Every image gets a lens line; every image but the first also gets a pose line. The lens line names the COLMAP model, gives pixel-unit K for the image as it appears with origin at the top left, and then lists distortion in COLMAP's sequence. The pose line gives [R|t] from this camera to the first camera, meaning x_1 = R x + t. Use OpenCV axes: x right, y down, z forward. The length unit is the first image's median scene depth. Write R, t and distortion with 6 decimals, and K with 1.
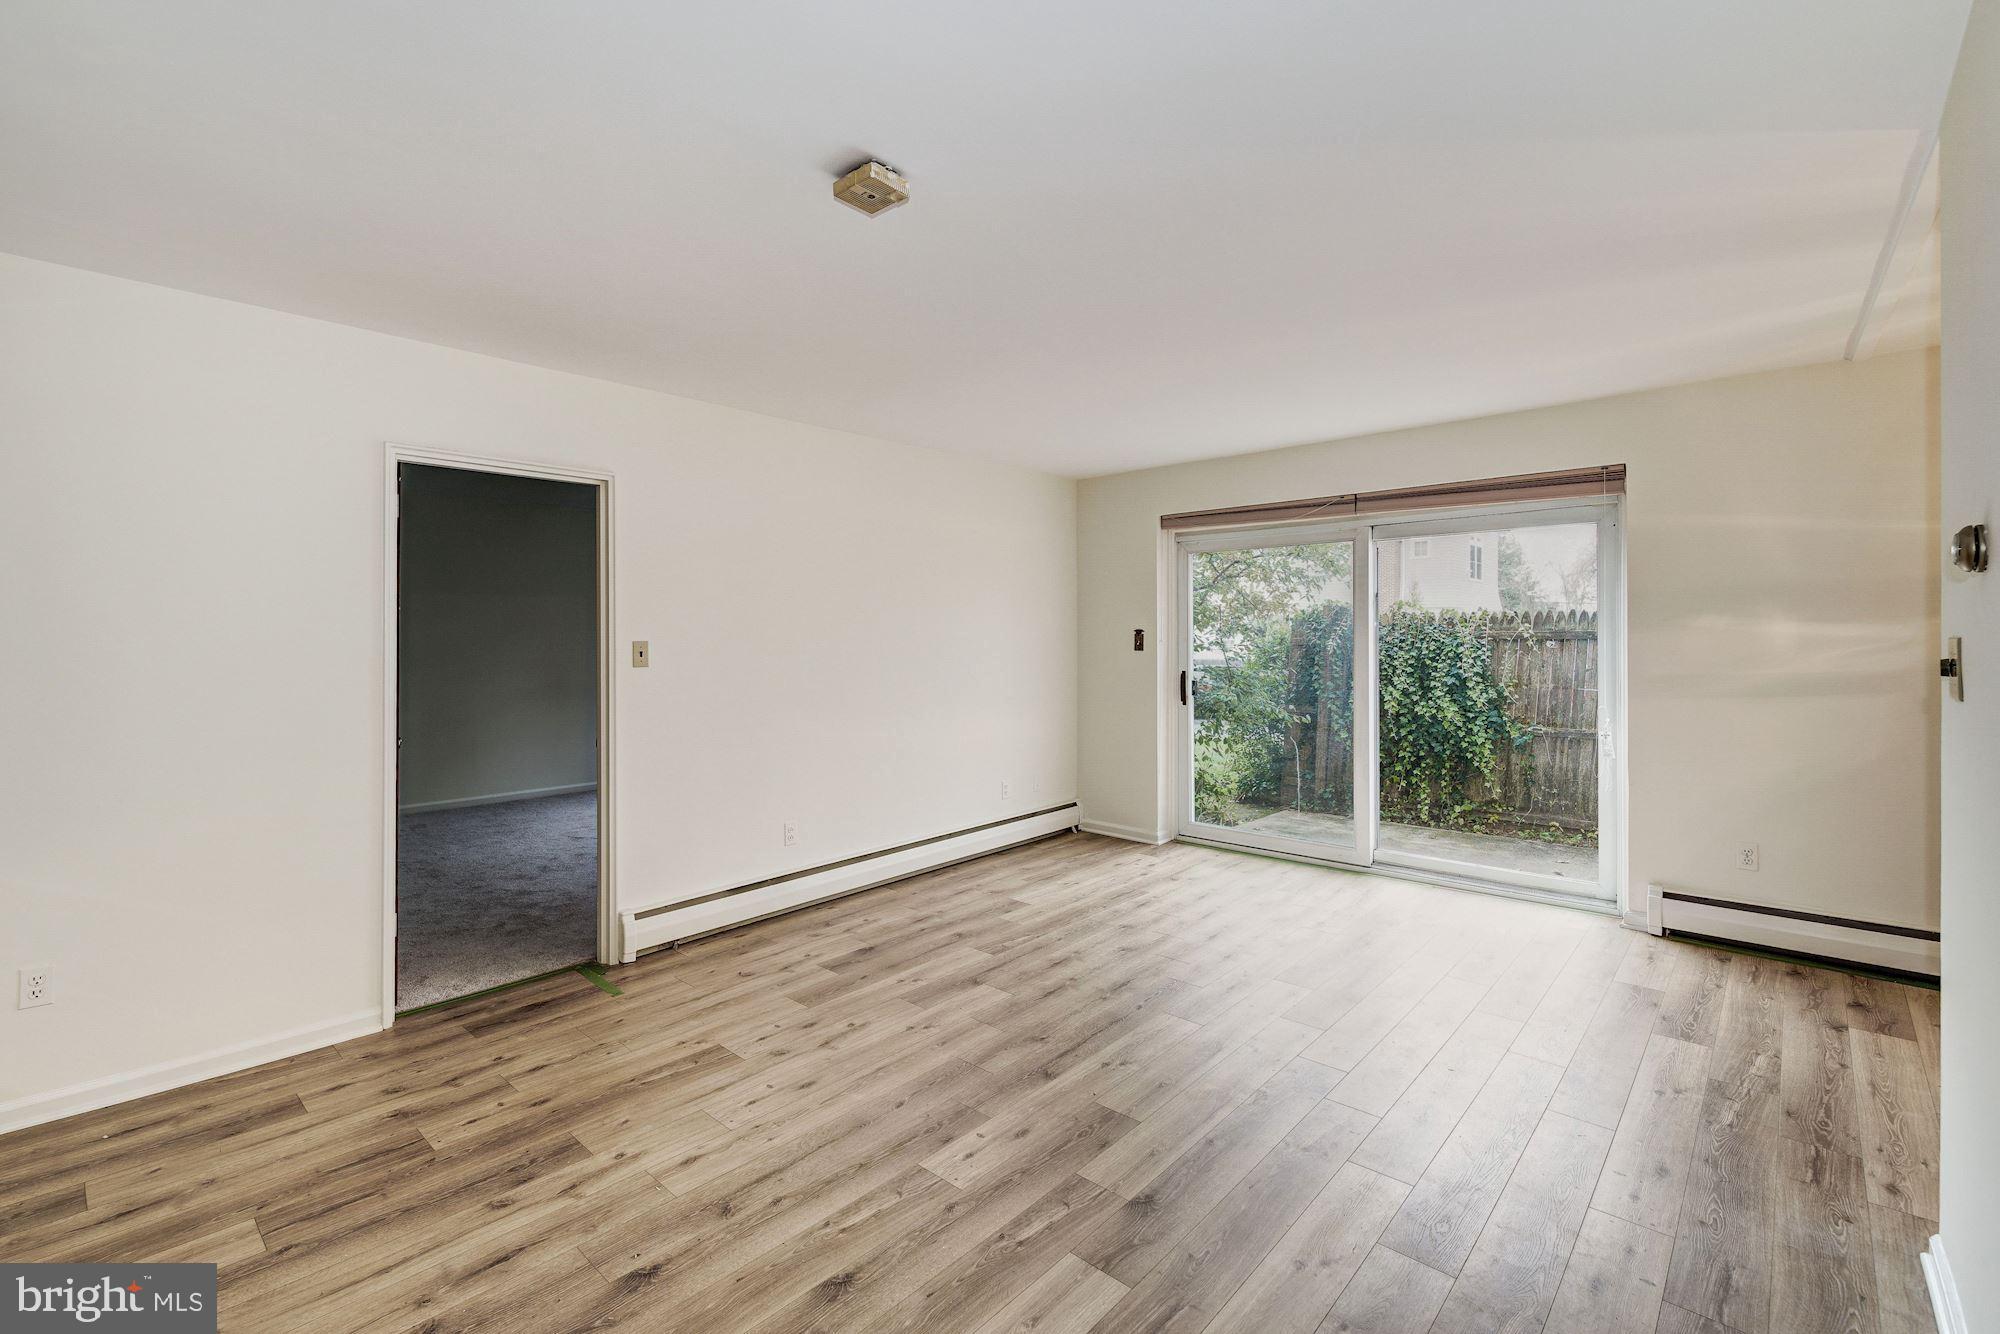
lens RADIAL K [[868.4, 0, 1001.4], [0, 868.4, 669.5], [0, 0, 1]] dist [0.009556, -0.008750]
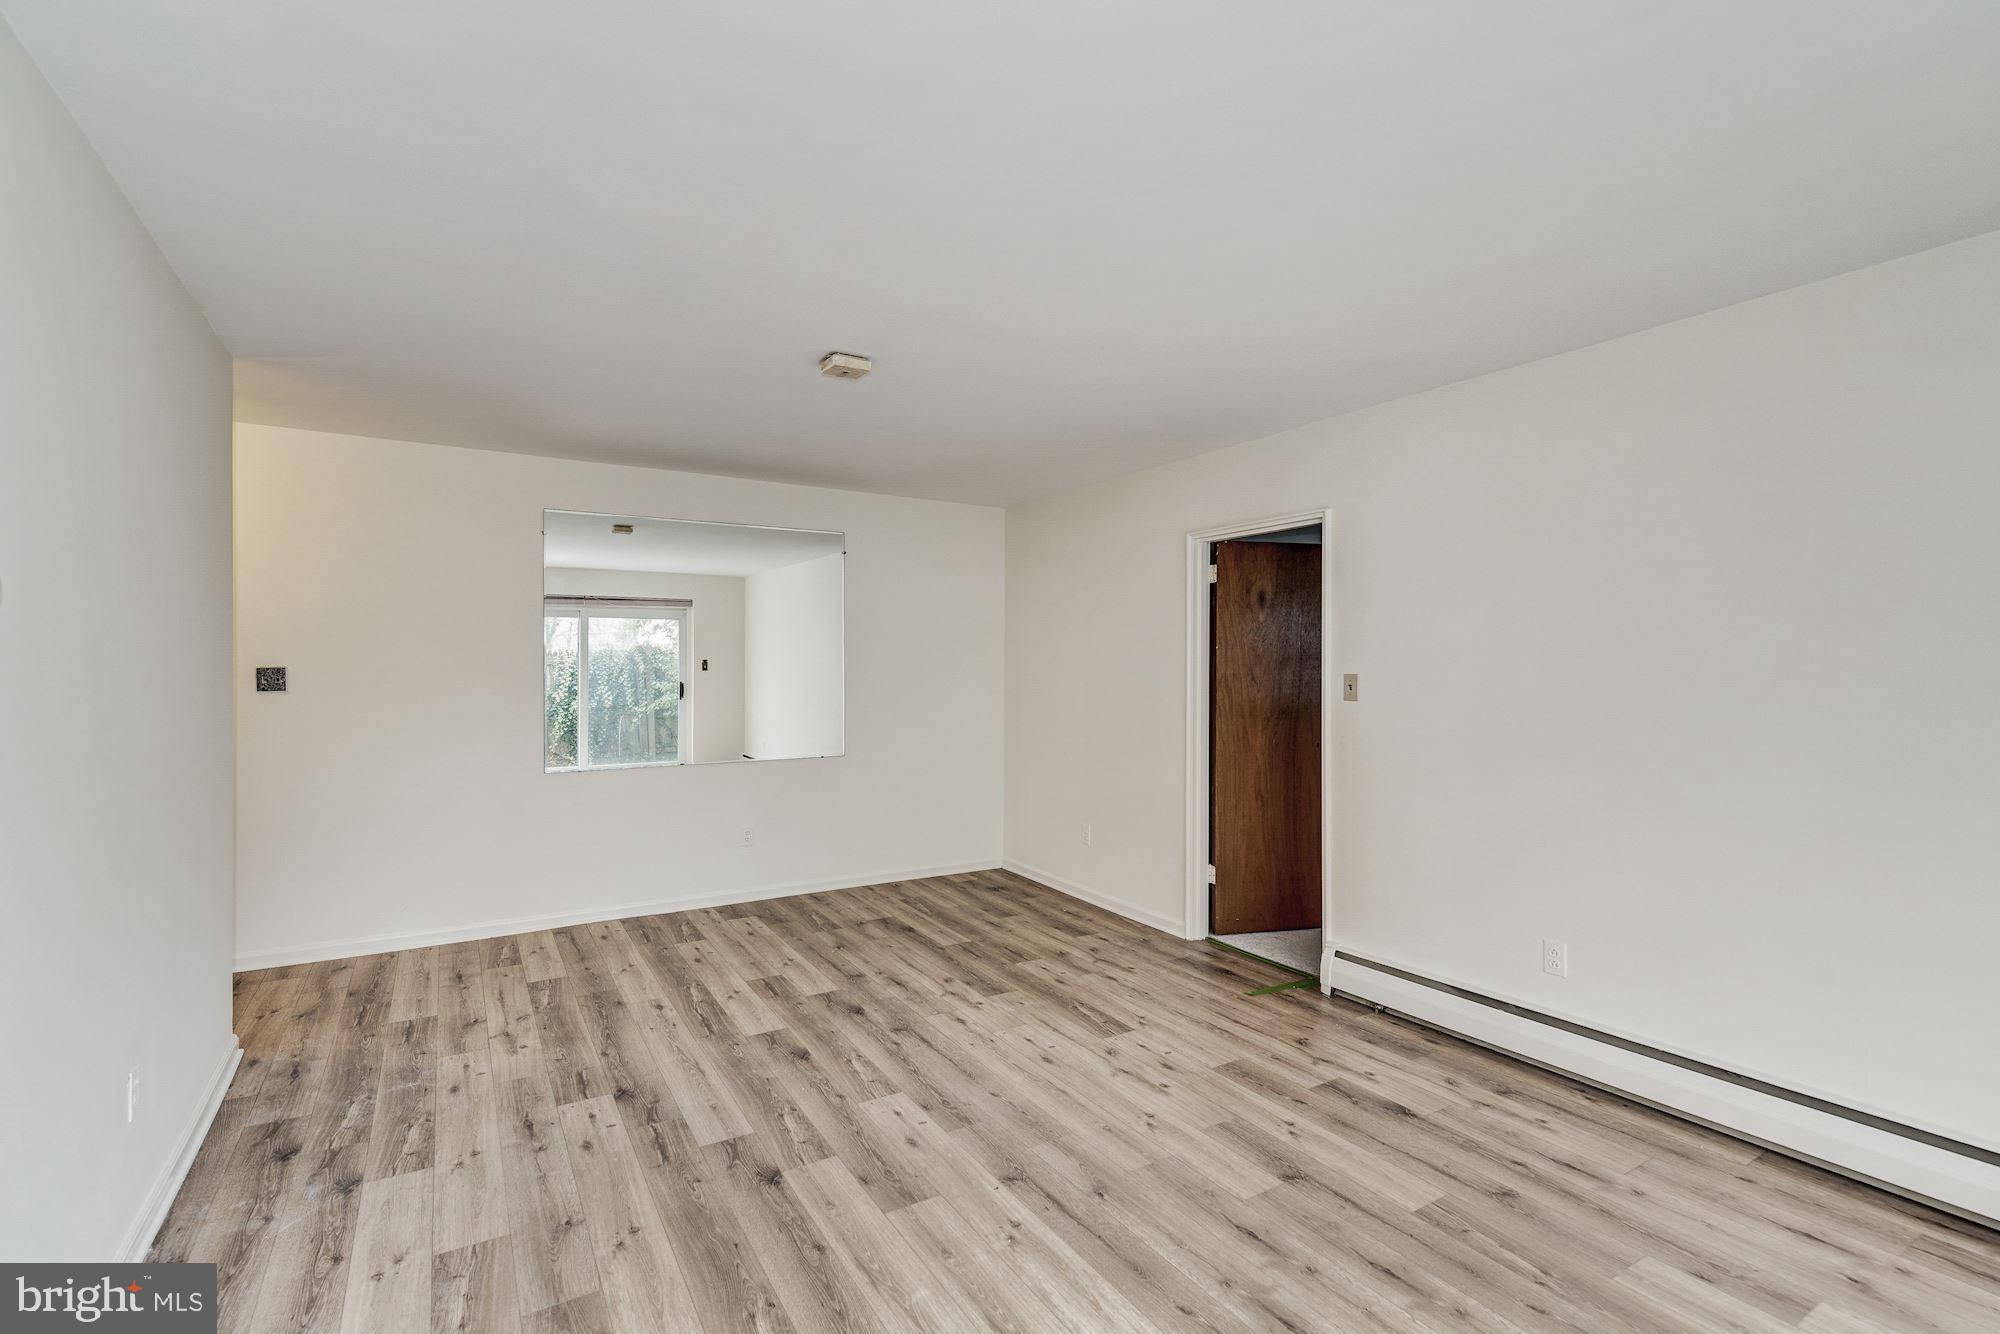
lens RADIAL K [[895.4, 0, 953.3], [0, 895.4, 660.0], [0, 0, 1]] dist [0.014659, -0.007320]
pose [[-0.315644, -0.000232, -0.948878, 0.876013], [-0.035980, 0.999284, 0.011725, -0.056545], [0.948195, 0.037841, -0.315426, 1.149199]]
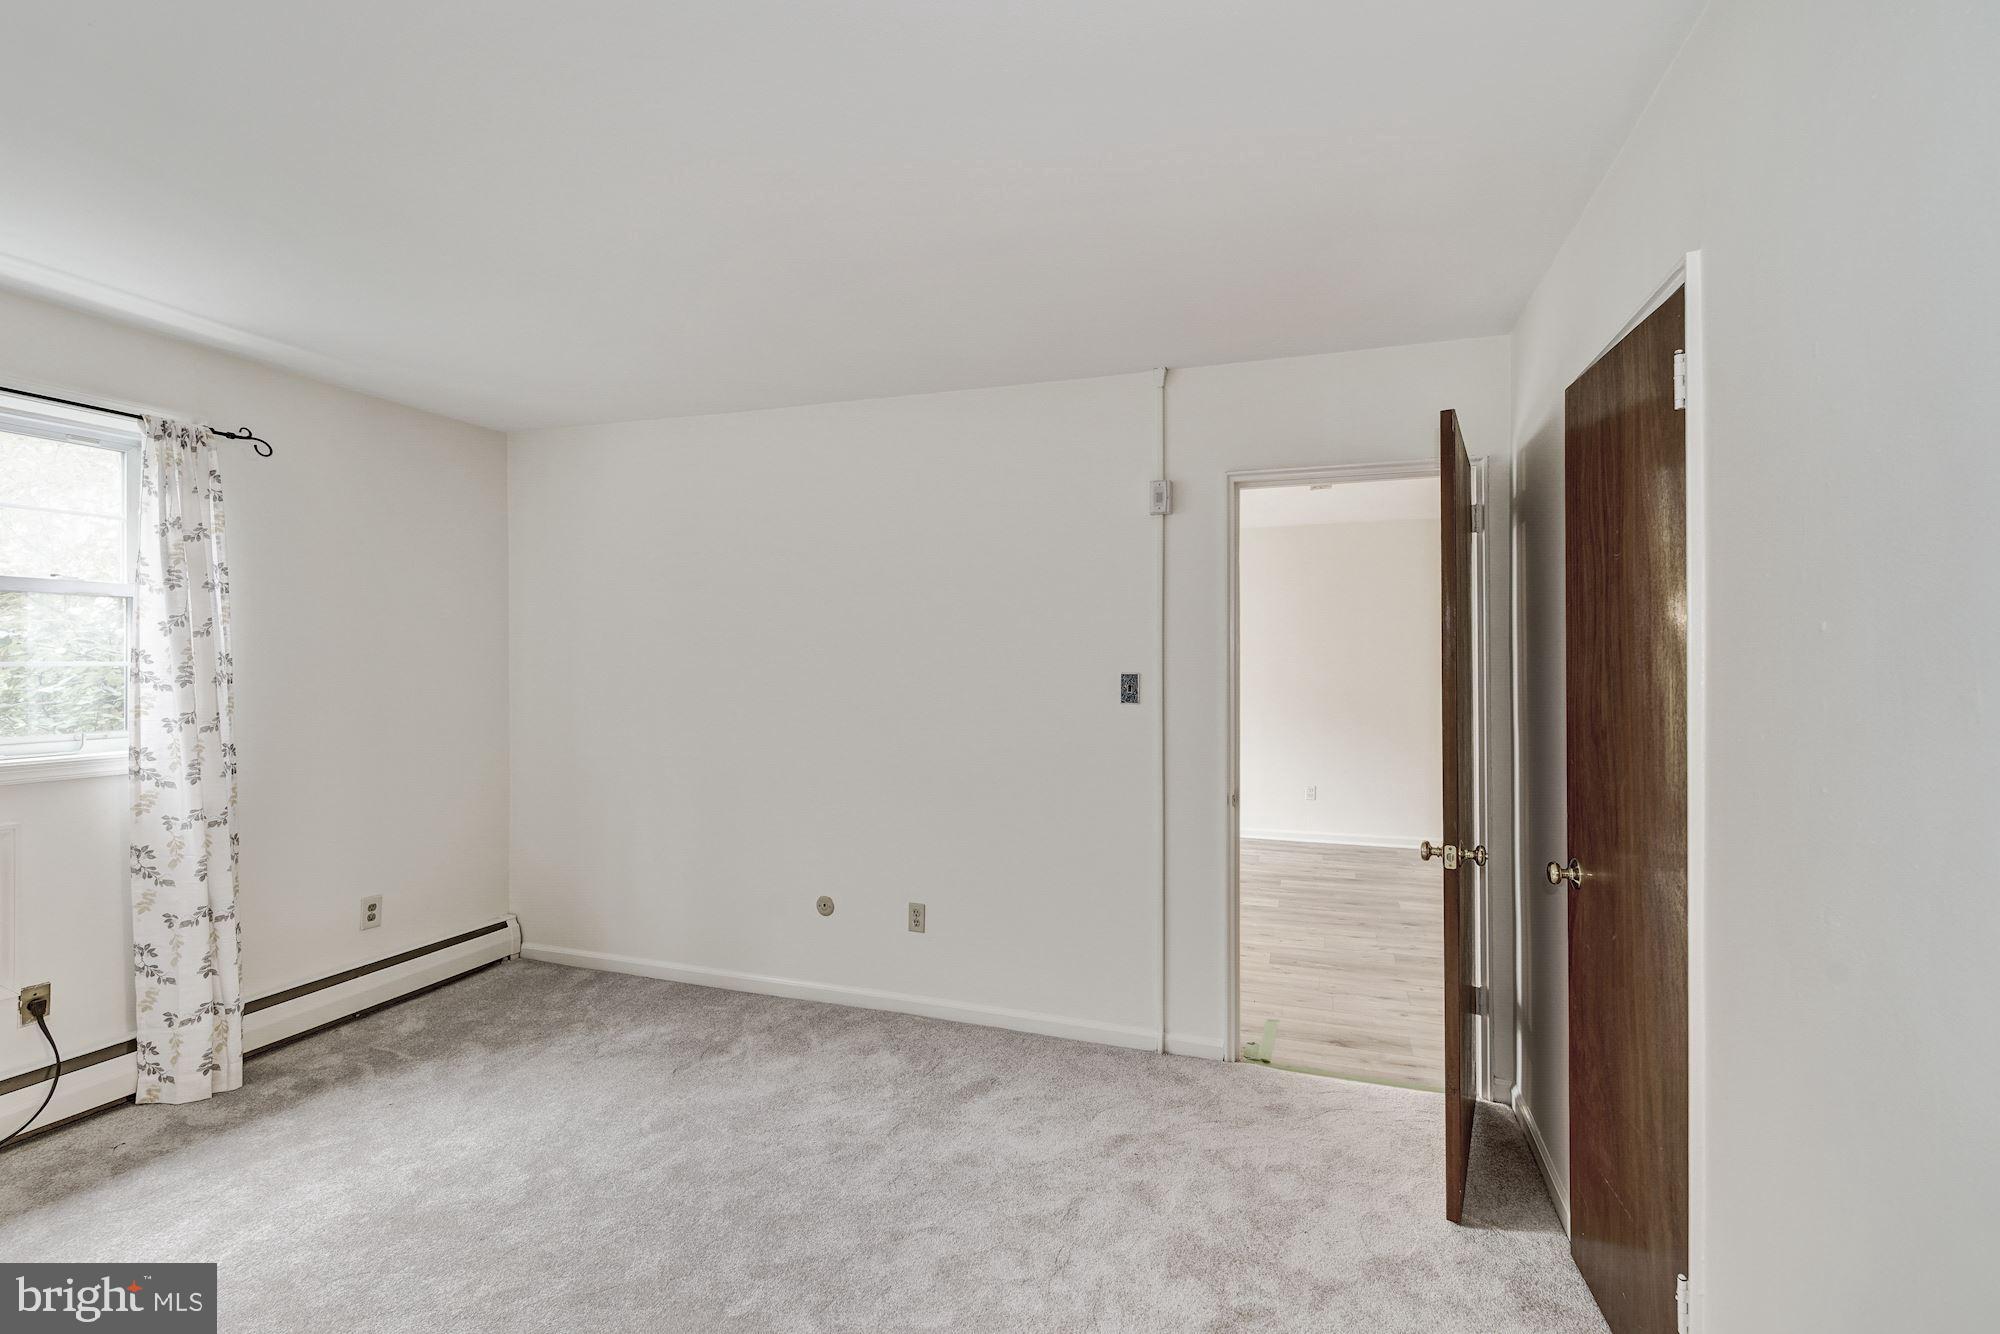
lens RADIAL K [[868.4, 0, 1001.4], [0, 868.4, 669.5], [0, 0, 1]] dist [0.009556, -0.008750]
pose [[-0.380007, -0.001829, 0.924982, -1.468867], [0.039691, 0.999045, 0.018281, -0.079222], [-0.924131, 0.043660, -0.379572, 1.935217]]
